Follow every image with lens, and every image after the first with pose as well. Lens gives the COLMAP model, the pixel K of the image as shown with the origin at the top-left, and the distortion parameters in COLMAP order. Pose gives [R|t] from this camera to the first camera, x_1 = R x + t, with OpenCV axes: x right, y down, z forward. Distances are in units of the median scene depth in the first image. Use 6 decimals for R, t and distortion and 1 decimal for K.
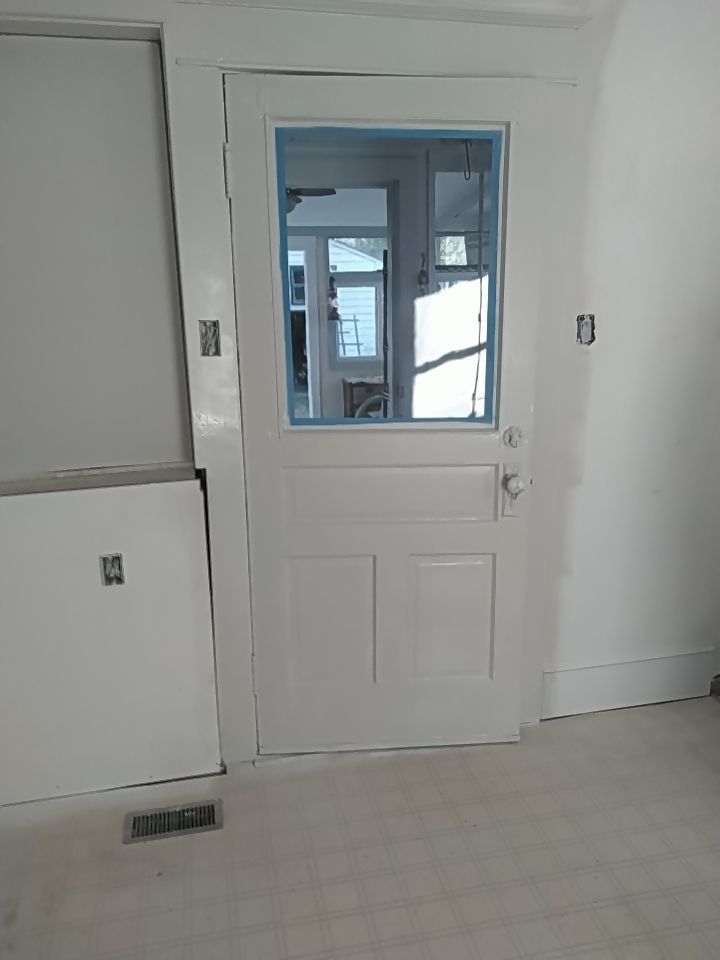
lens RADIAL K [[759.6, 0, 361.1], [0, 759.6, 506.0], [0, 0, 1]] dist [0.000632, -0.010189]
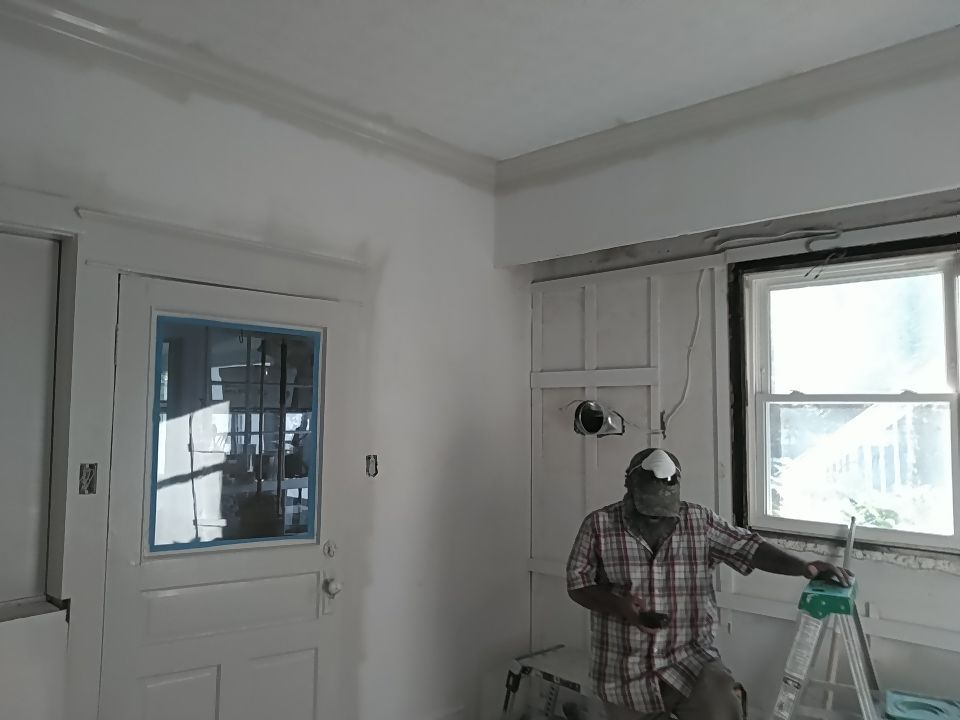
lens RADIAL K [[759.6, 0, 480.0], [0, 759.6, 360.0], [0, 0, 1]] dist [0.000632, -0.010189]
pose [[0.822648, 0.067038, 0.564585, -0.339469], [0.128977, 0.945131, -0.300154, 0.026334], [-0.553729, 0.319740, 0.768863, -0.236756]]
